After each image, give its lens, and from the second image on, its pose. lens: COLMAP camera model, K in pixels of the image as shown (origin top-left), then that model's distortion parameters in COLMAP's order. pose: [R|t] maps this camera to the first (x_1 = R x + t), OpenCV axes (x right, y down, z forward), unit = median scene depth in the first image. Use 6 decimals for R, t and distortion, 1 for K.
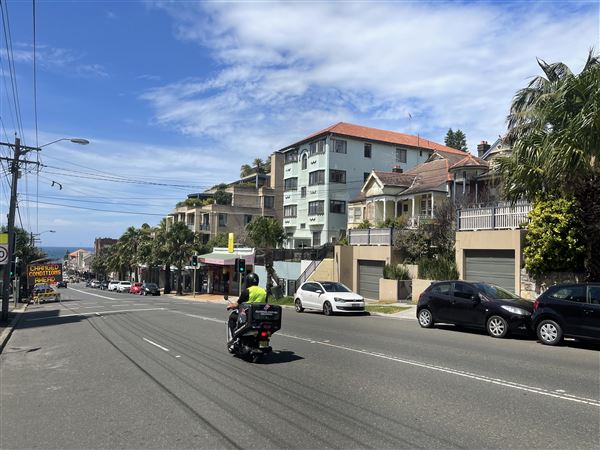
lens RADIAL K [[455.8, 0, 300.0], [0, 455.8, 225.0], [0, 0, 1]] dist [0.059197, -0.001166]
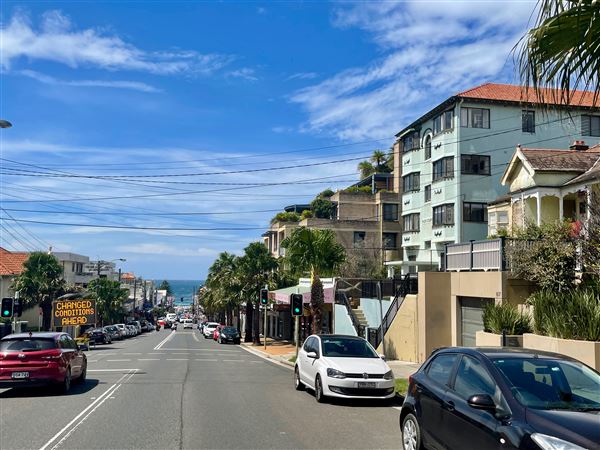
lens RADIAL K [[592.7, 0, 301.4], [0, 592.7, 231.7], [0, 0, 1]] dist [0.085095, -0.122681]
pose [[0.949744, -0.031654, -0.311422, 0.100616], [0.021706, 0.999139, -0.035359, 0.009880], [0.312273, 0.026822, 0.949614, 0.128447]]
